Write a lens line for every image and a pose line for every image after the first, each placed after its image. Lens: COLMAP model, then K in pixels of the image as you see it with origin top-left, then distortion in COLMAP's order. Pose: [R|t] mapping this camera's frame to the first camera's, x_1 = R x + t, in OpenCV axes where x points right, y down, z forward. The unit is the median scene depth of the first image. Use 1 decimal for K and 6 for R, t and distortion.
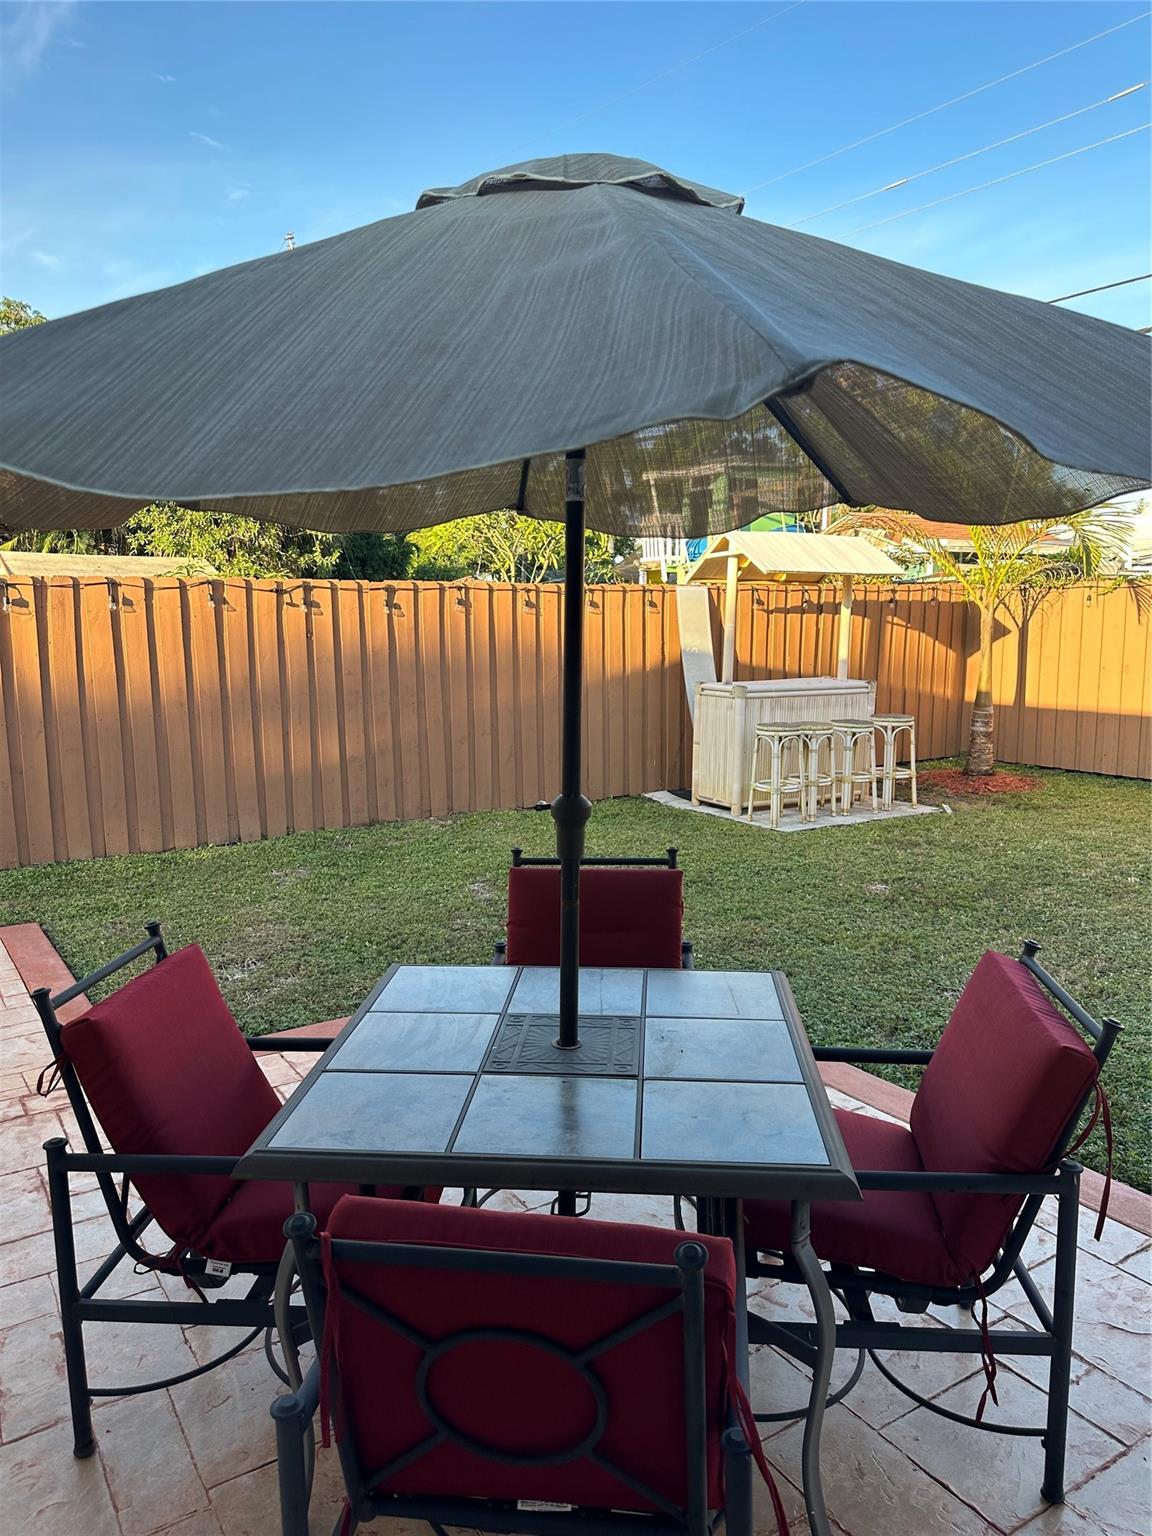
lens RADIAL K [[1068.9, 0, 576.0], [0, 1068.9, 768.0], [0, 0, 1]] dist [0.094994, -0.154062]
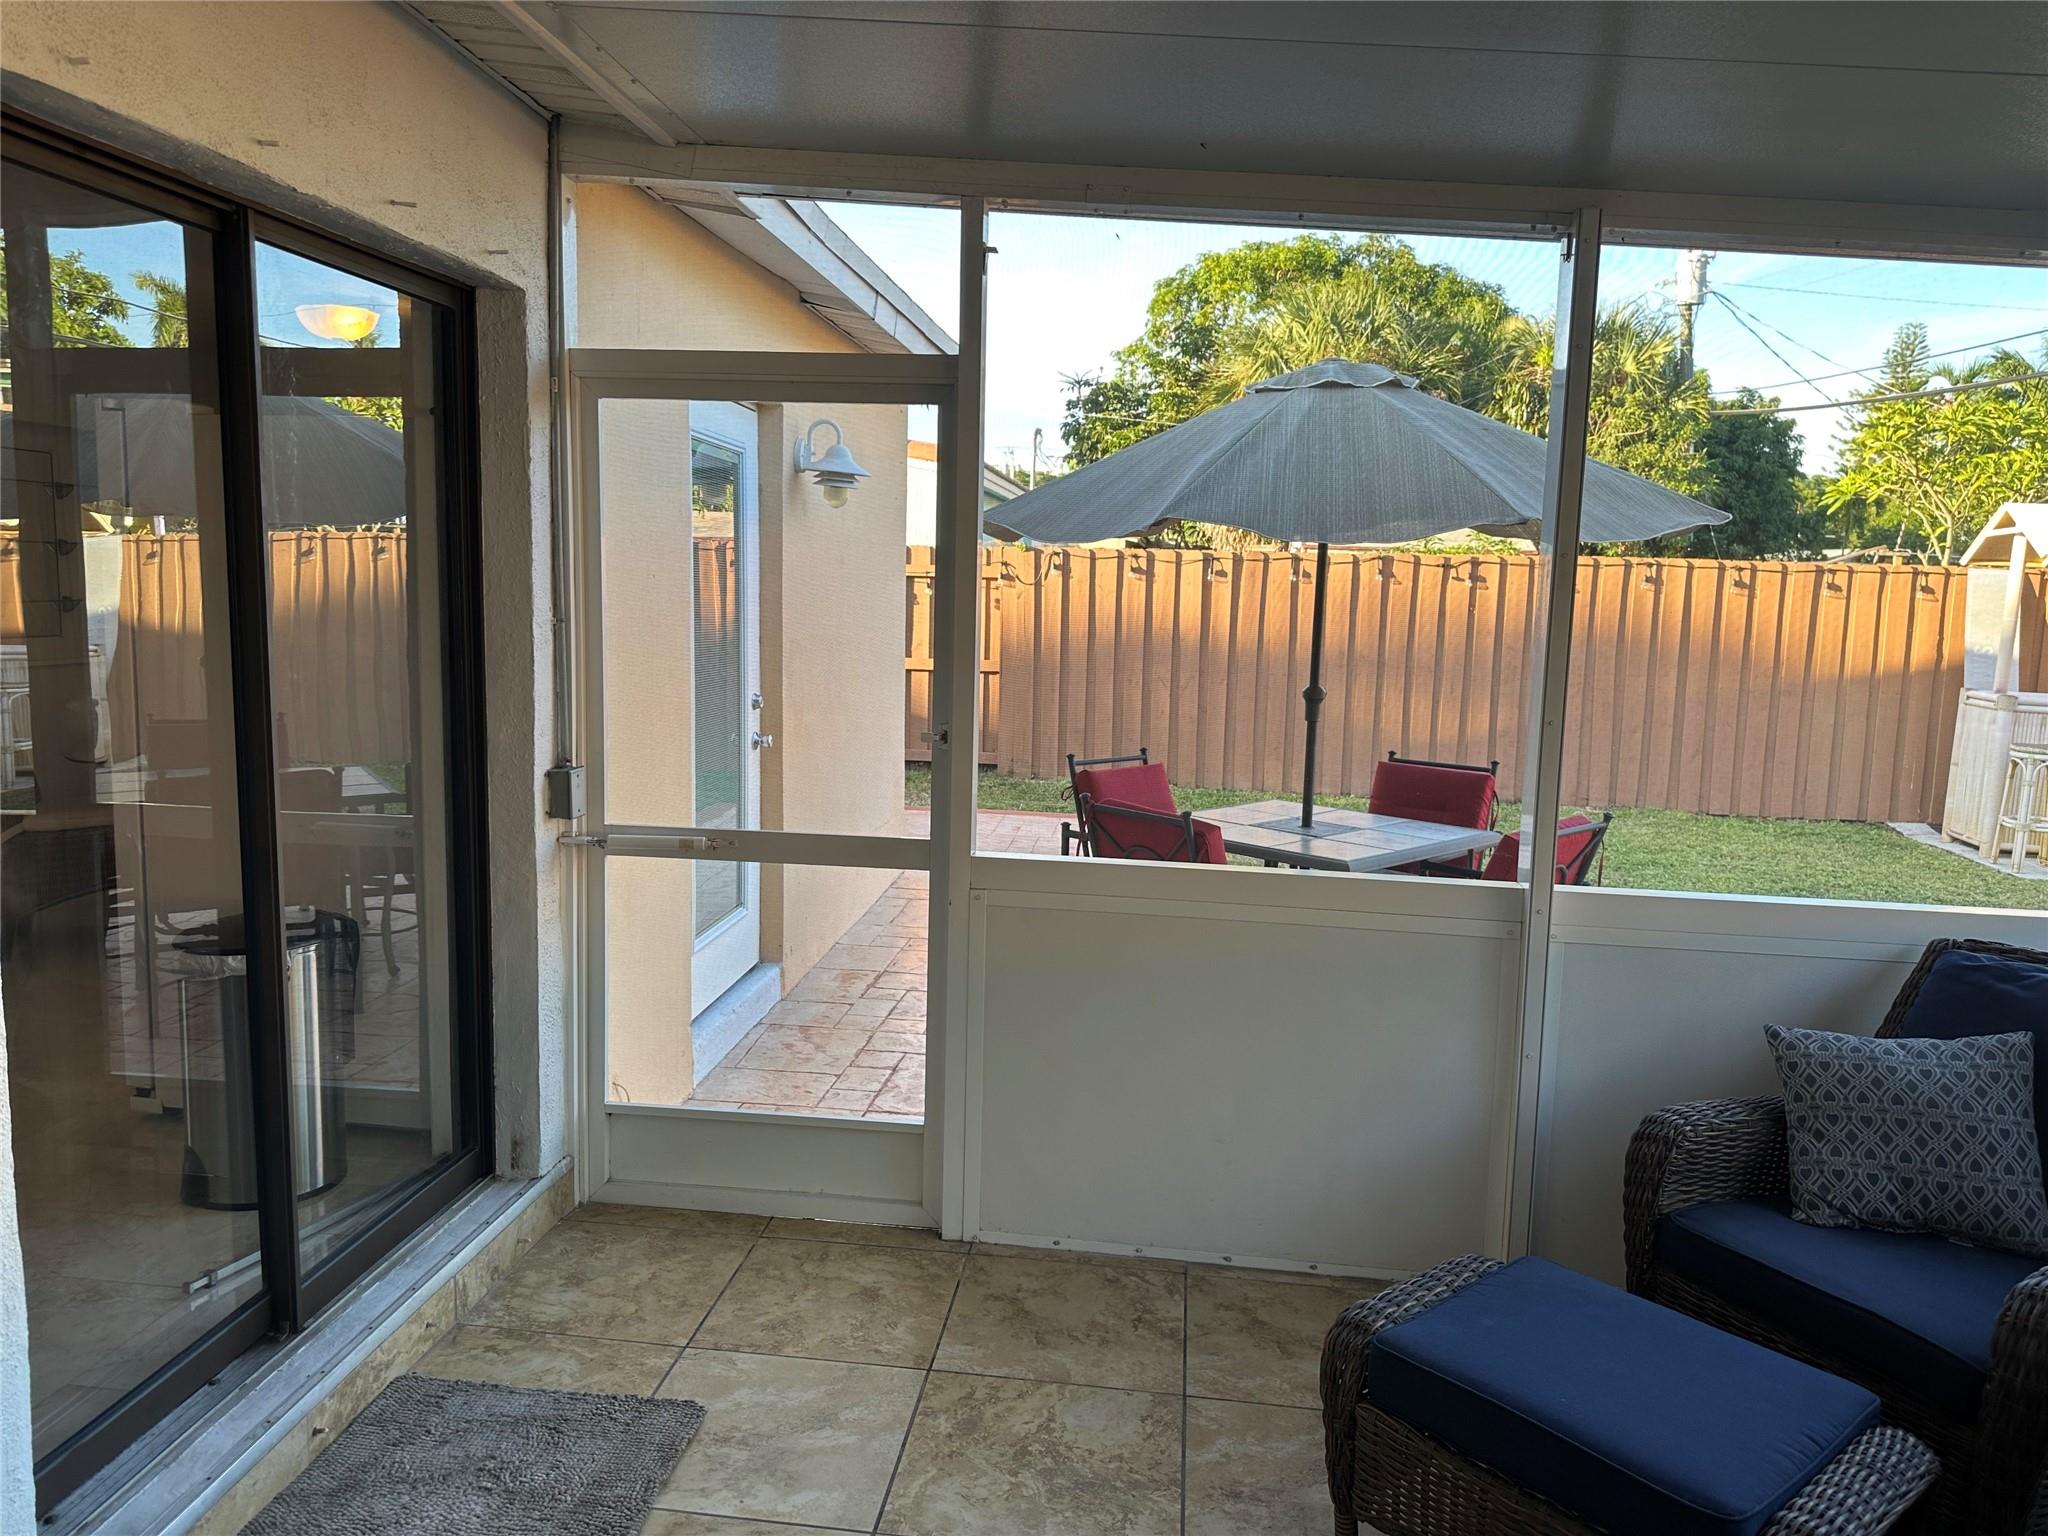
lens RADIAL K [[1425.1, 0, 1018.1], [0, 1425.1, 743.9], [0, 0, 1]] dist [0.094994, -0.154062]
pose [[0.757095, 0.101856, -0.645316, 0.298862], [-0.124286, 0.992188, 0.010793, 0.040182], [0.641374, 0.072033, 0.763839, -0.293862]]
